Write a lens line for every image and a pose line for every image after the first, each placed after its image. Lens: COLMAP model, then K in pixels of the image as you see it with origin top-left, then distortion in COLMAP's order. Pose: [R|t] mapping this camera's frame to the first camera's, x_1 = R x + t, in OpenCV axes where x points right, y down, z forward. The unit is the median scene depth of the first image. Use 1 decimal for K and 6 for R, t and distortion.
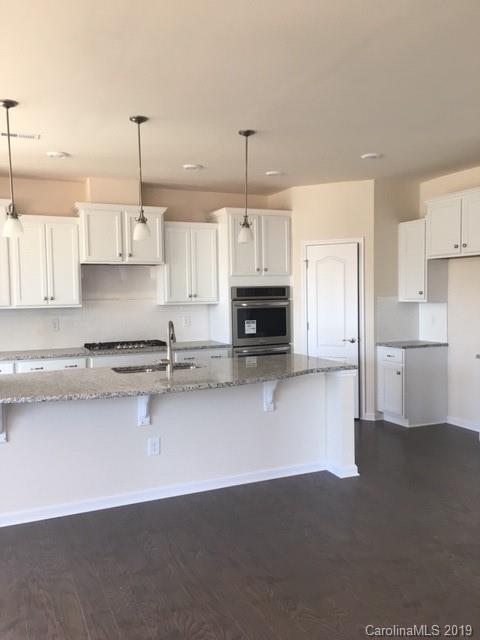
lens RADIAL K [[550.0, 0, 241.2], [0, 550.0, 319.5], [0, 0, 1]] dist [0.056815, -0.005918]
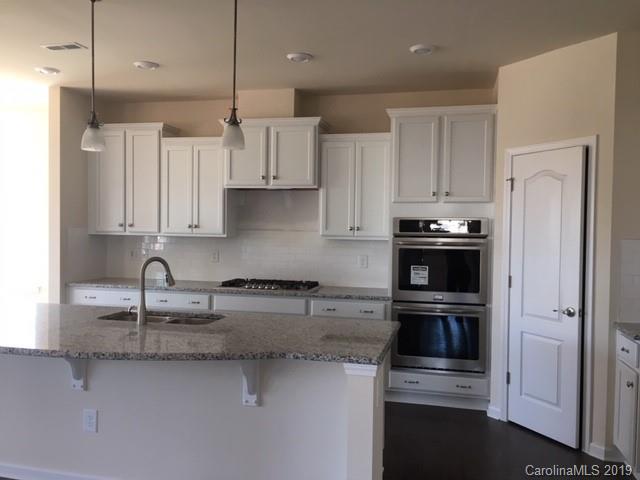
lens RADIAL K [[550.0, 0, 320.8], [0, 550.0, 244.6], [0, 0, 1]] dist [0.056815, -0.005918]
pose [[0.789064, 0.046718, -0.612533, 0.354783], [-0.057187, 0.998360, 0.002476, -0.020454], [0.611644, 0.033075, 0.790442, 0.369852]]
